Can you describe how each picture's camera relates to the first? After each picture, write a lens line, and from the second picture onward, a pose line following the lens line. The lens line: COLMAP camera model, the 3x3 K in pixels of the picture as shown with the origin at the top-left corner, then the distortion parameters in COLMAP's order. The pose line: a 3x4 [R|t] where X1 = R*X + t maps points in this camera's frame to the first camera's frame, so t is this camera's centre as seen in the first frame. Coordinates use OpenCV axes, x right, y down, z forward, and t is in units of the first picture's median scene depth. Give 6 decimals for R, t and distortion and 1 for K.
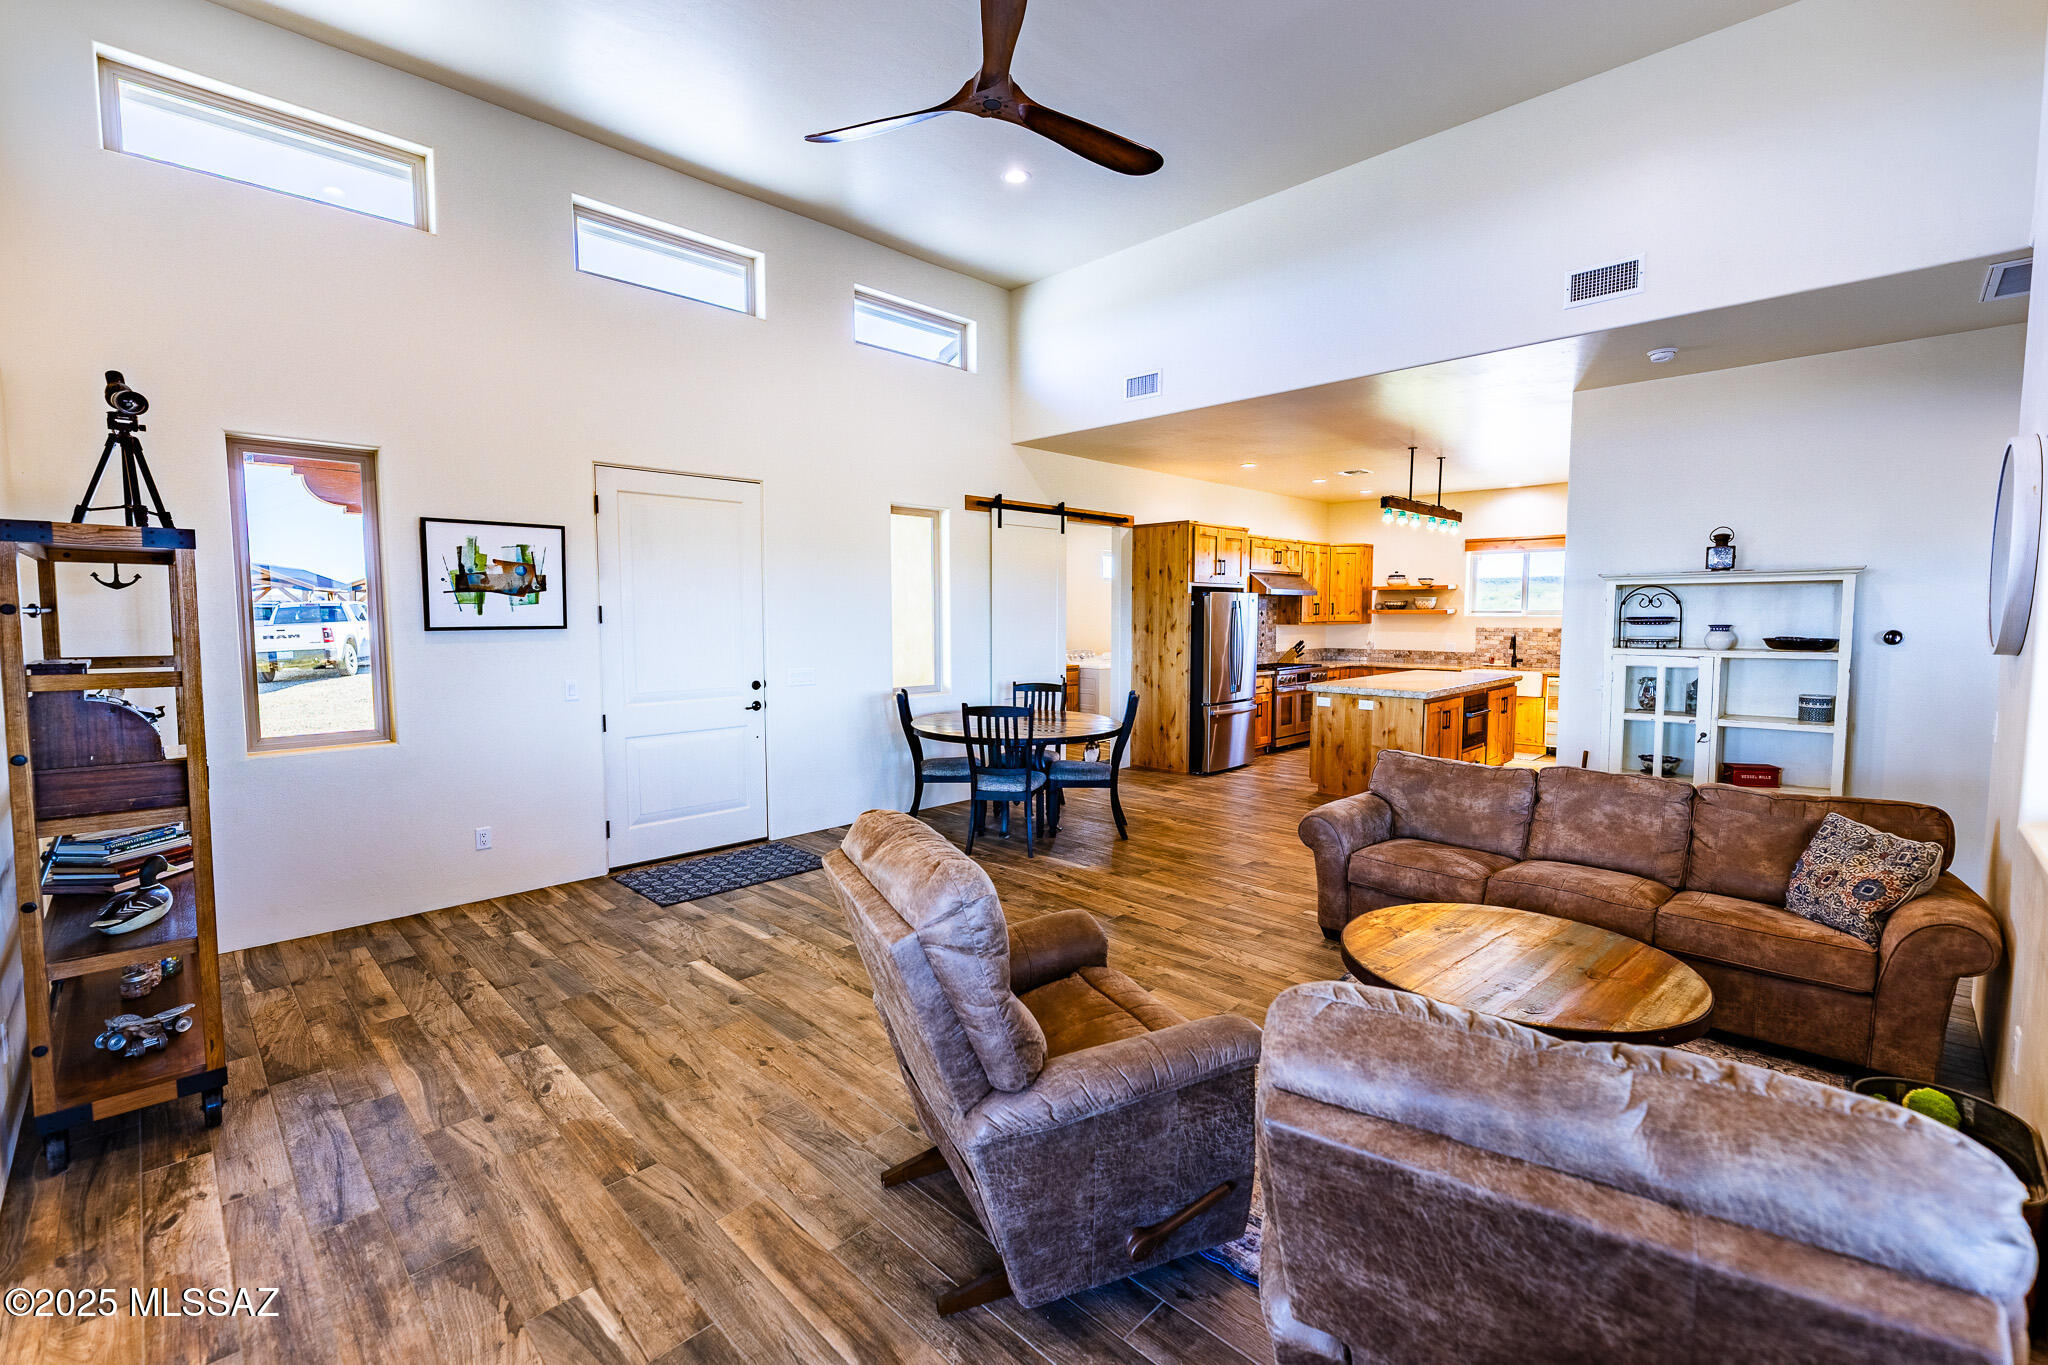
lens RADIAL K [[873.0, 0, 1018.6], [0, 873.0, 673.4], [0, 0, 1]] dist [-0.001749, -0.000126]
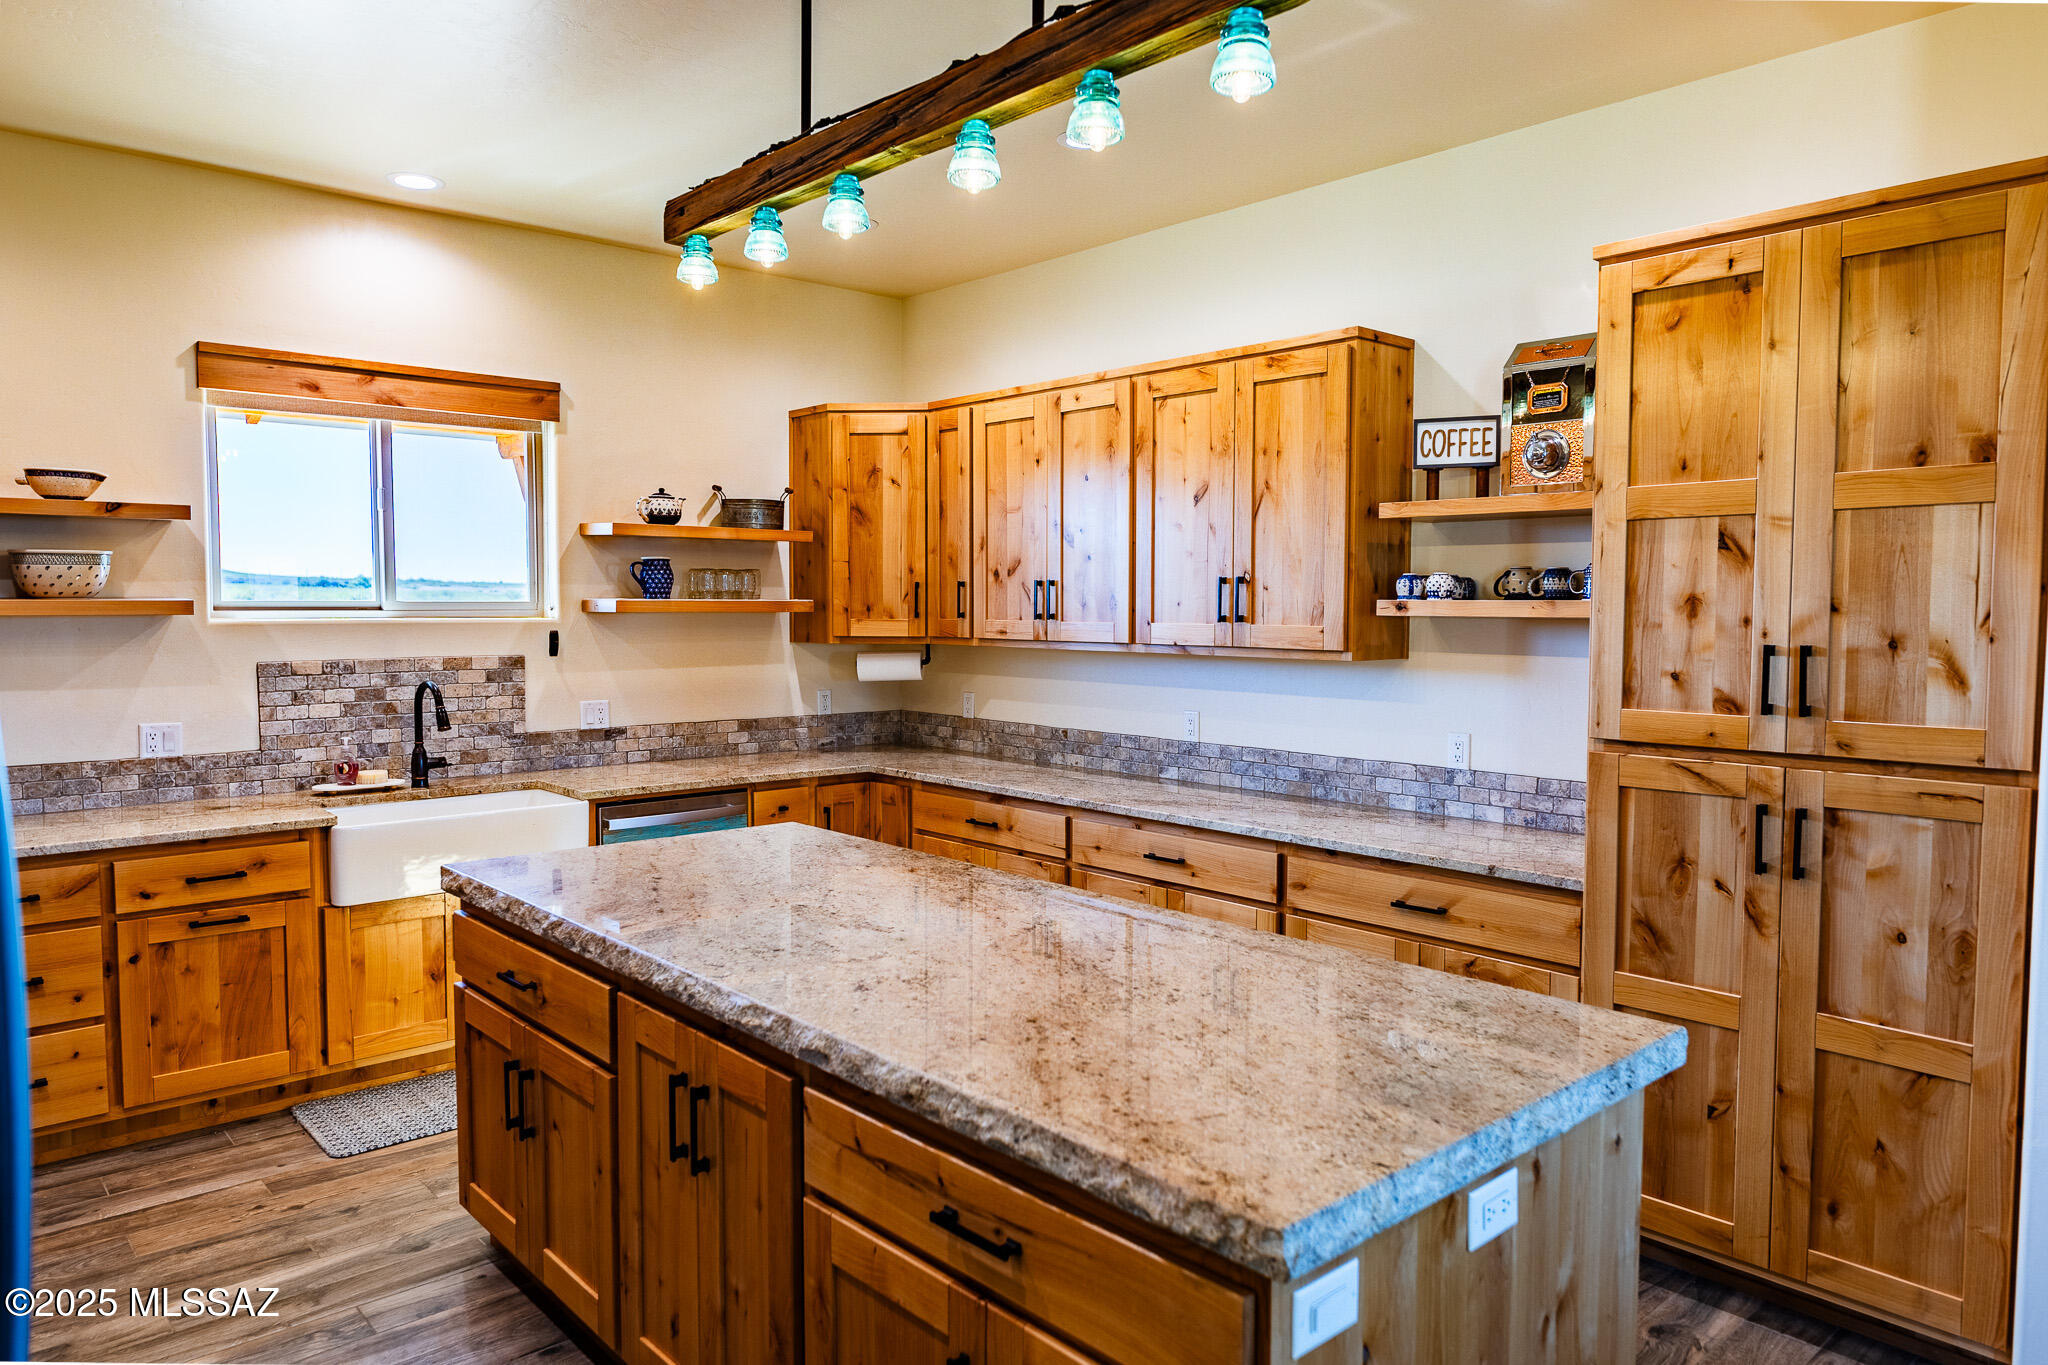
lens RADIAL K [[1342.5, 0, 1026.0], [0, 1342.5, 675.9], [0, 0, 1]] dist [0.002508, -0.005205]
pose [[0.061349, -0.053940, 0.996658, 0.209083], [0.068745, 0.996396, 0.049694, -0.104920], [-0.995746, 0.065466, 0.064836, 1.435299]]
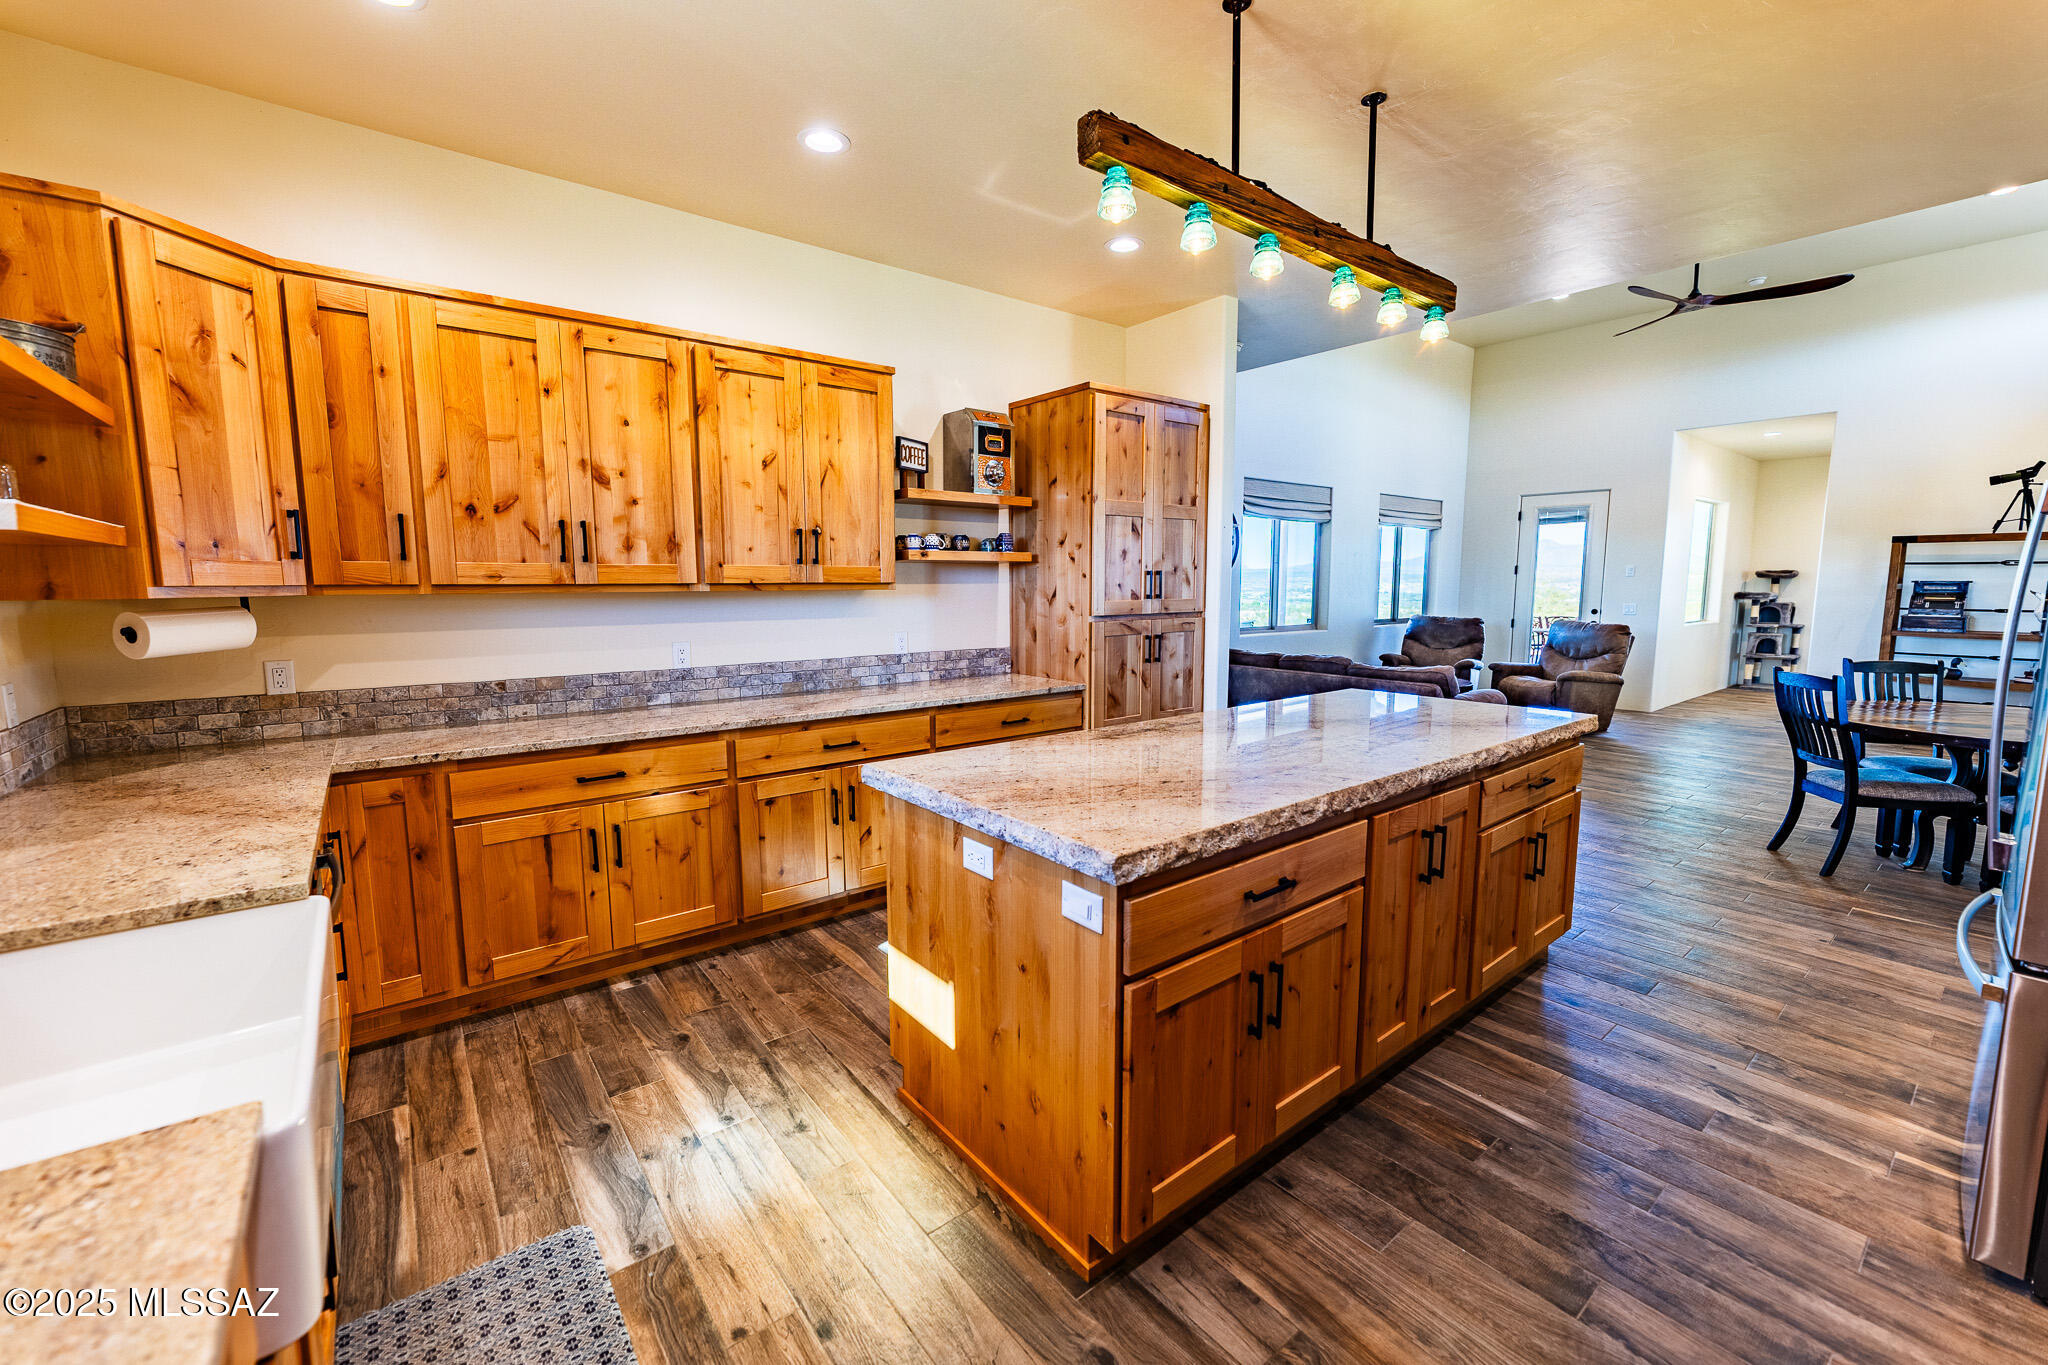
lens RADIAL K [[826.0, 0, 1028.7], [0, 826.0, 672.4], [0, 0, 1]] dist [0.001133, -0.001313]
pose [[-0.992942, -0.012075, 0.117986, 0.794662], [0.009897, 0.982899, 0.183882, -0.123491], [-0.118189, 0.183751, -0.975842, 2.020440]]
